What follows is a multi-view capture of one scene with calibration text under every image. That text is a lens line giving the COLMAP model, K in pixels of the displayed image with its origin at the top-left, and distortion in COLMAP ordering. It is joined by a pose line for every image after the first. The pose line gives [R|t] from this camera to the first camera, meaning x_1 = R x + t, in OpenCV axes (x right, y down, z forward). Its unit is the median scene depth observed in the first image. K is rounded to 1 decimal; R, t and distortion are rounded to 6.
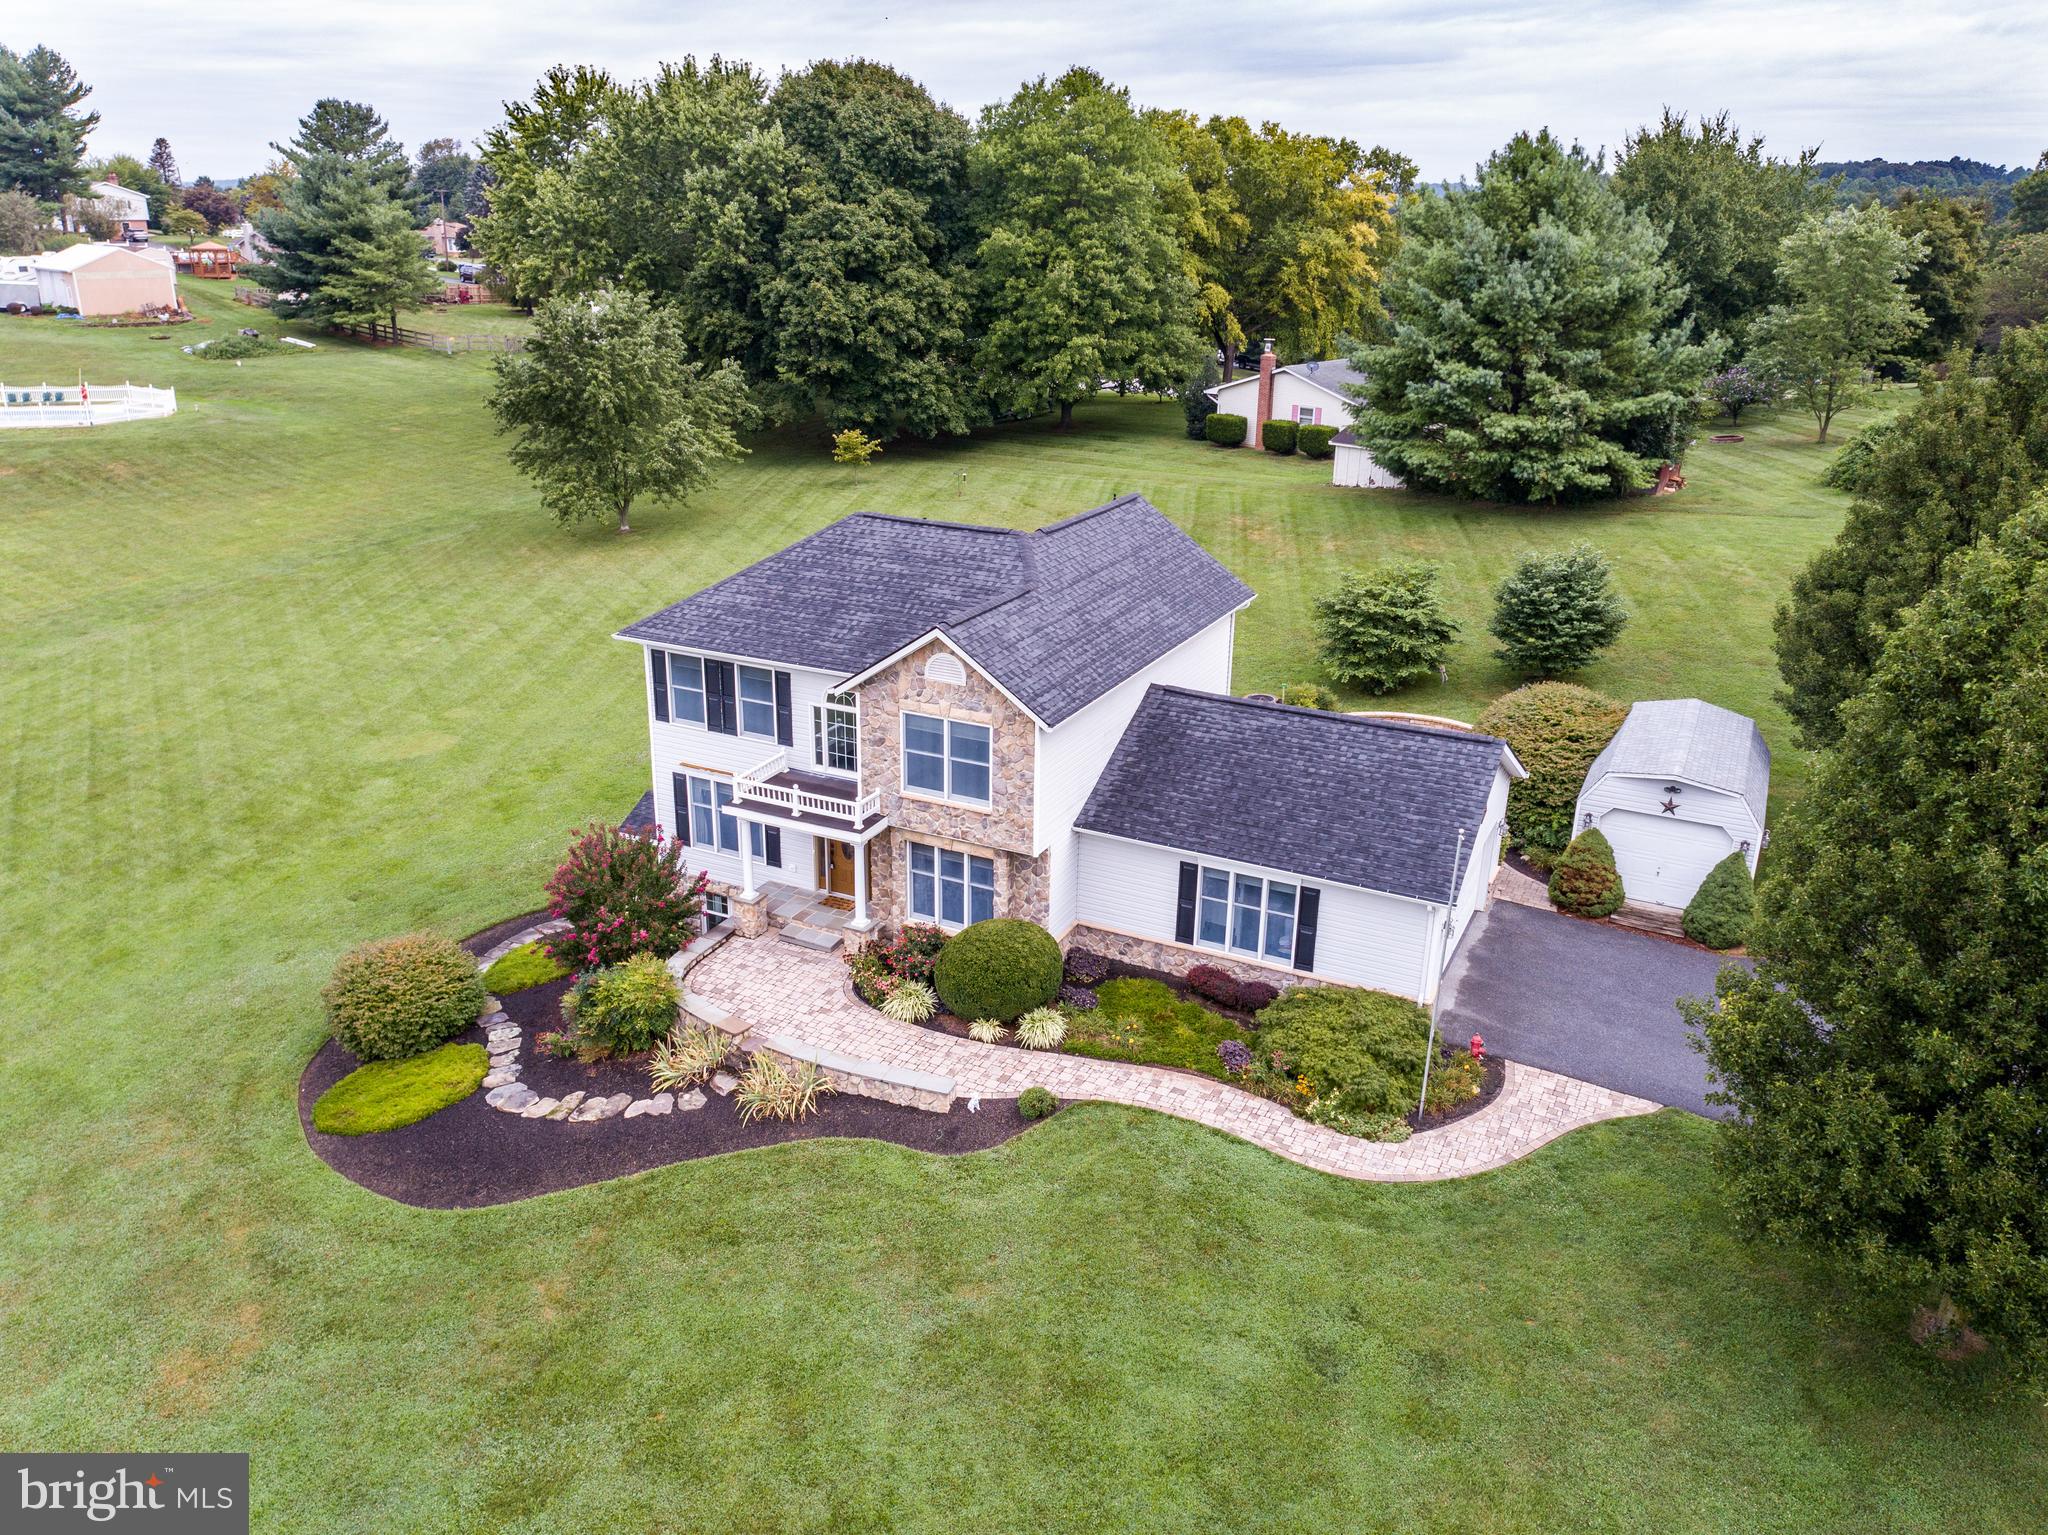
lens RADIAL K [[1543.4, 0, 1024.0], [0, 1543.4, 767.5], [0, 0, 1]] dist [-0.014260, 0.014962]
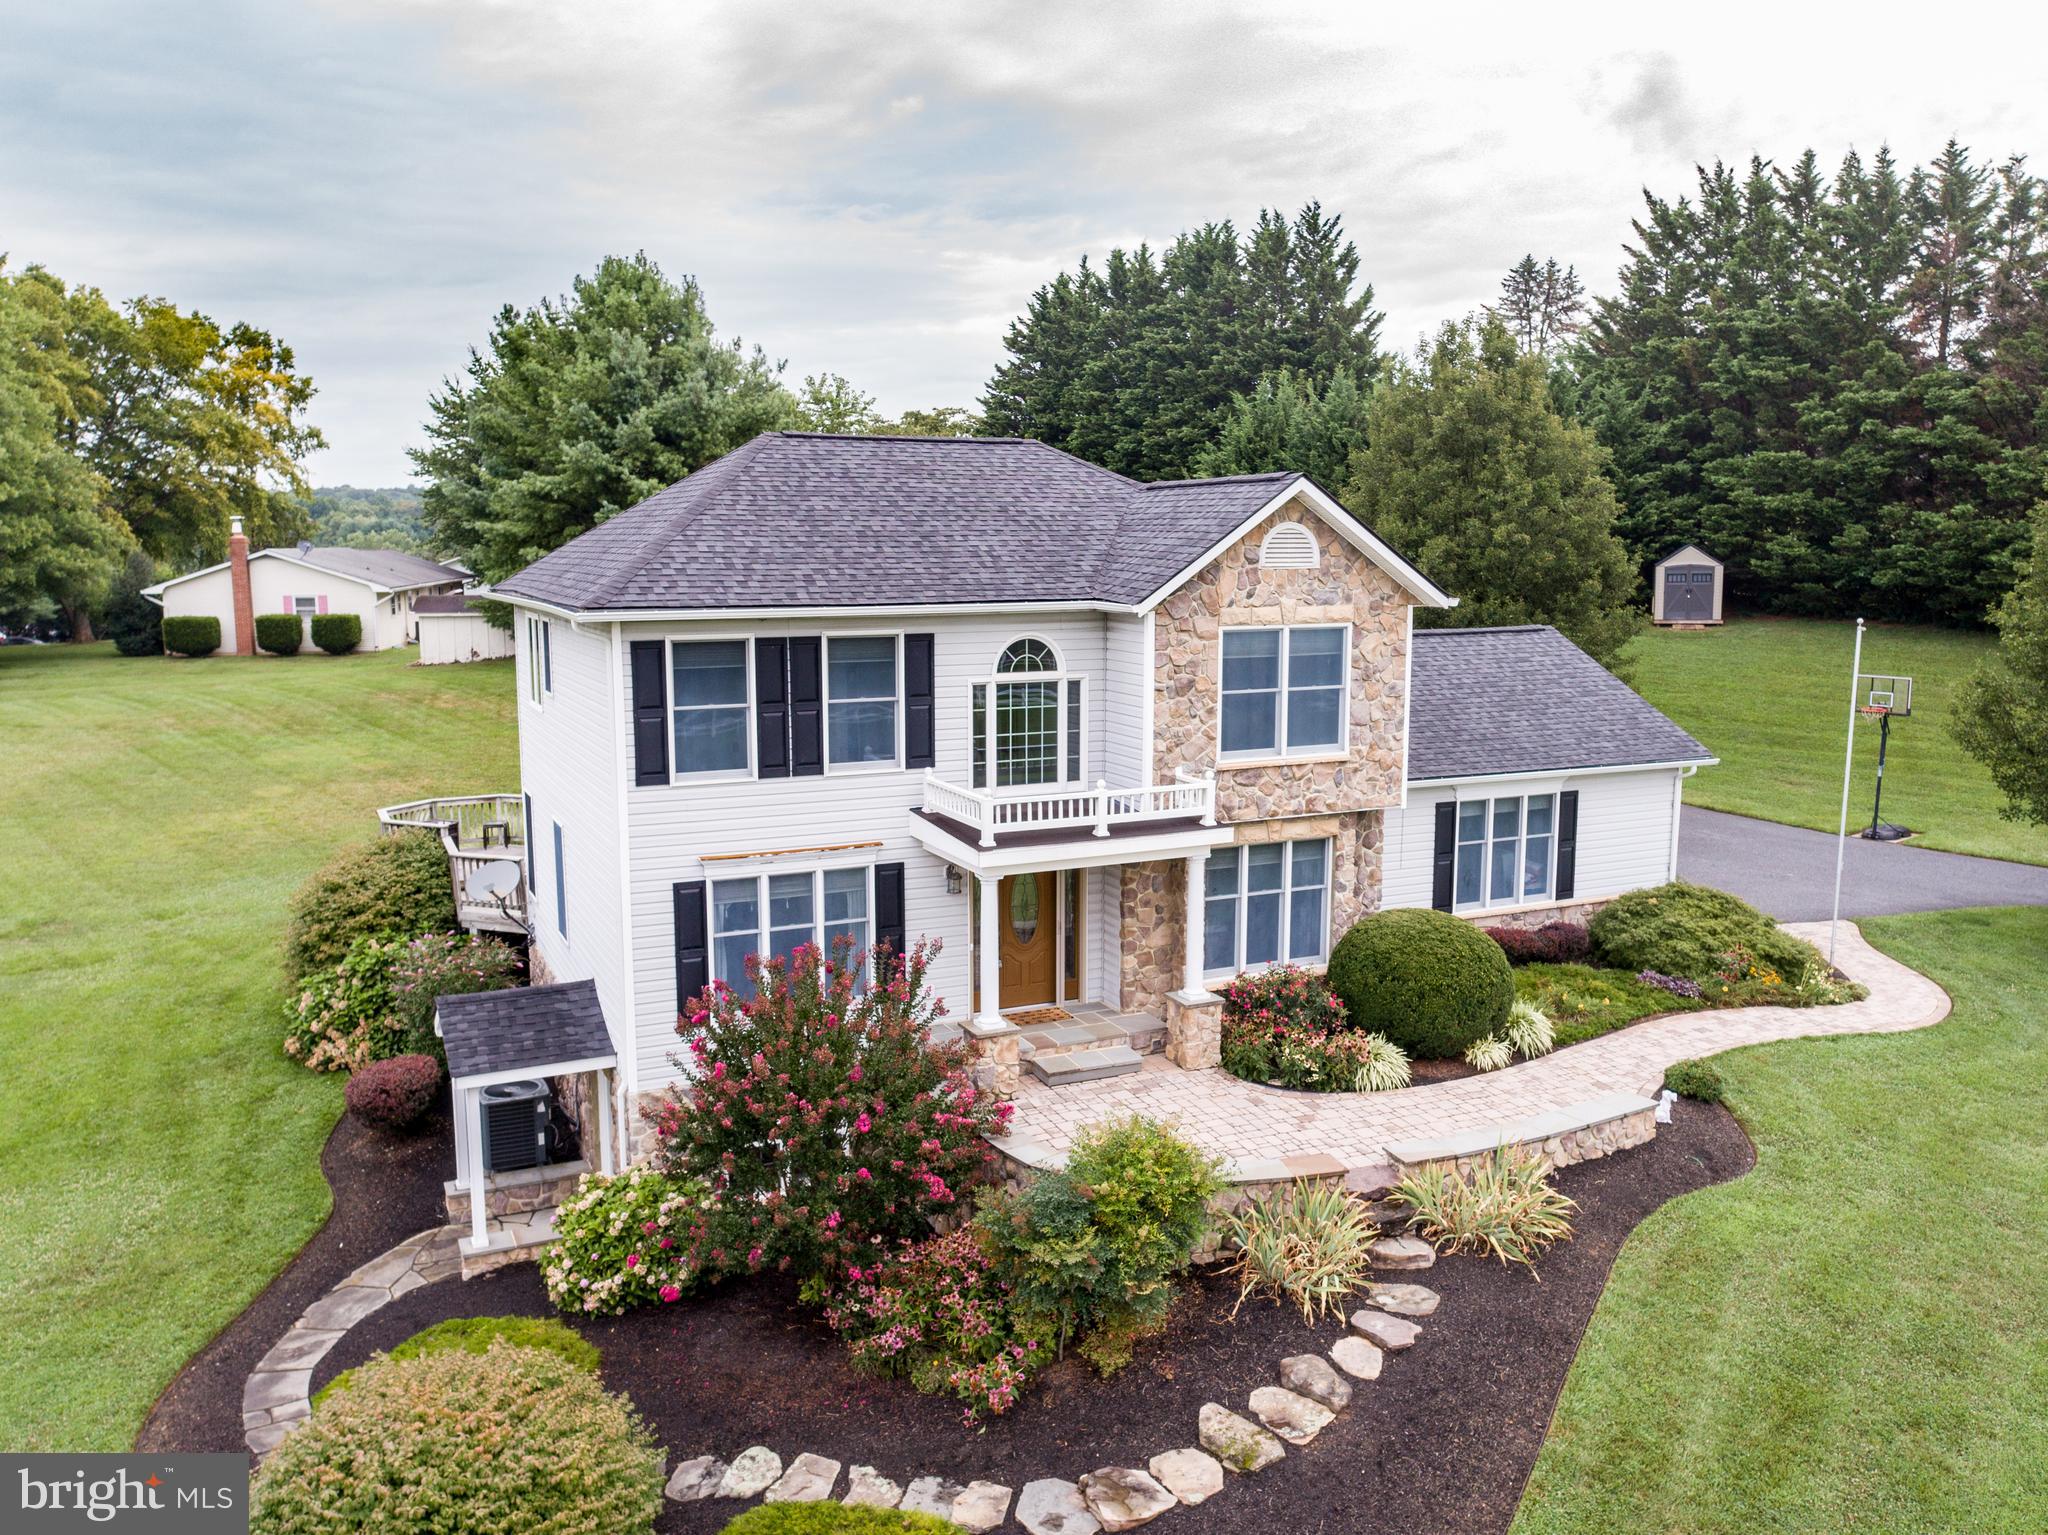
lens RADIAL K [[1572.9, 0, 1018.3], [0, 1572.9, 766.9], [0, 0, 1]] dist [-0.014931, 0.003721]
pose [[0.626995, -0.128588, 0.768337, -0.571290], [0.282200, 0.956787, -0.070160, 0.036022], [-0.726113, 0.260814, 0.636188, 0.590725]]
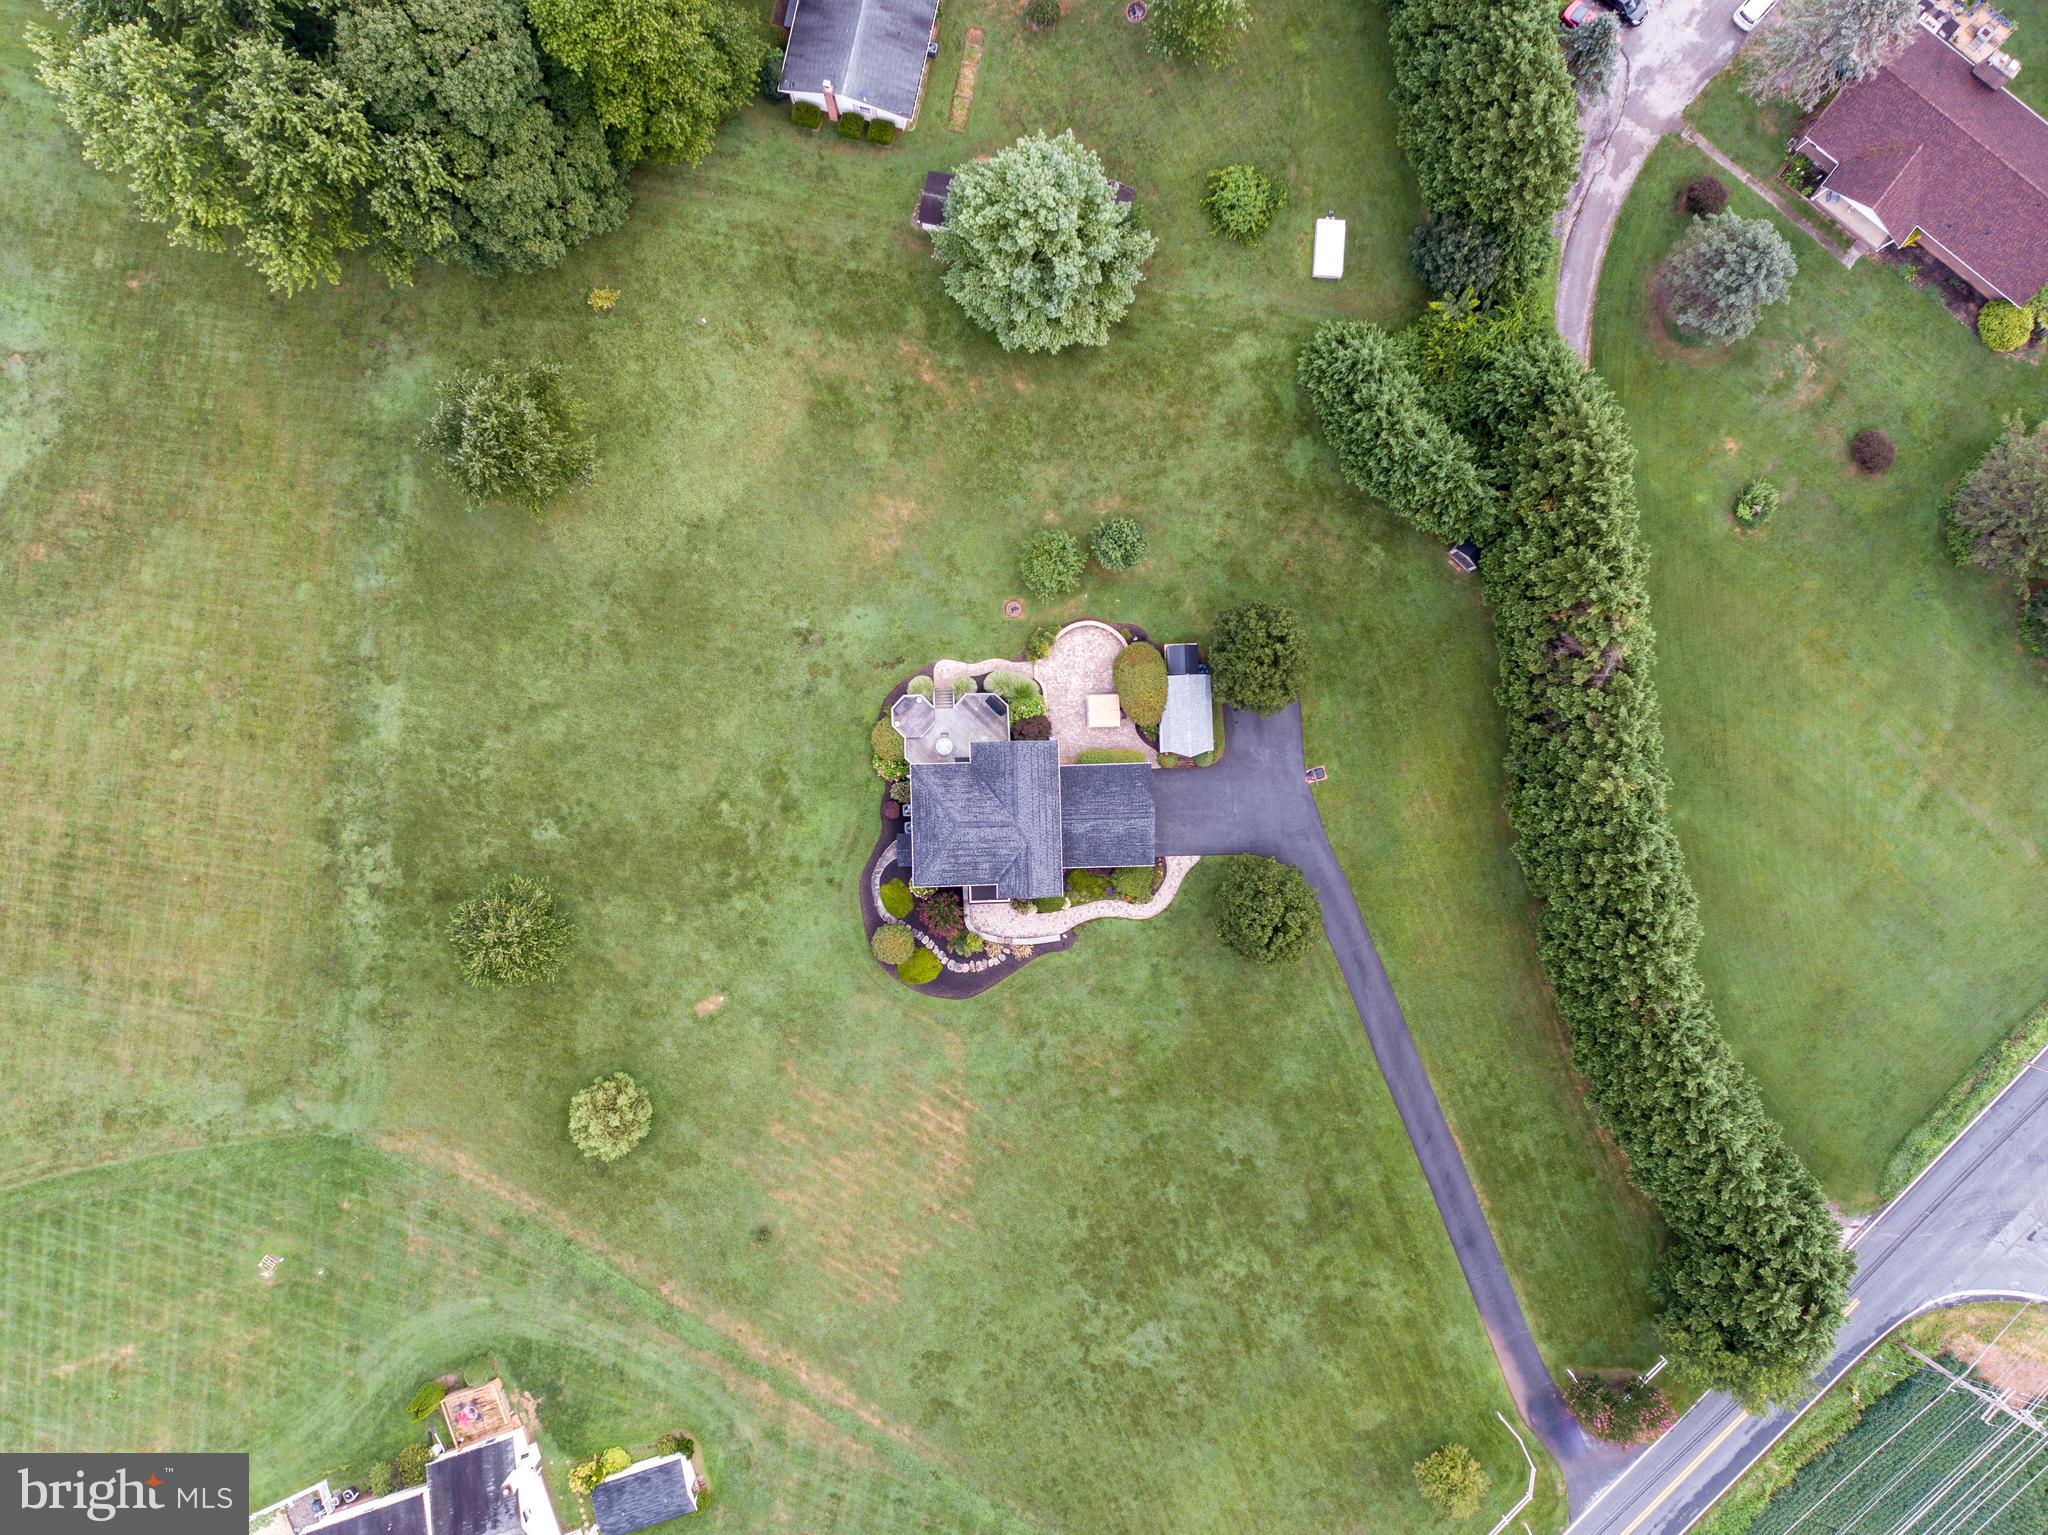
lens RADIAL K [[1543.4, 0, 1024.0], [0, 1543.4, 767.5], [0, 0, 1]] dist [-0.014260, 0.014962]
pose [[0.883262, -0.468817, 0.007687, 0.046508], [0.166248, 0.328461, 0.929771, -3.313469], [-0.438417, -0.819954, 0.368057, -0.154077]]
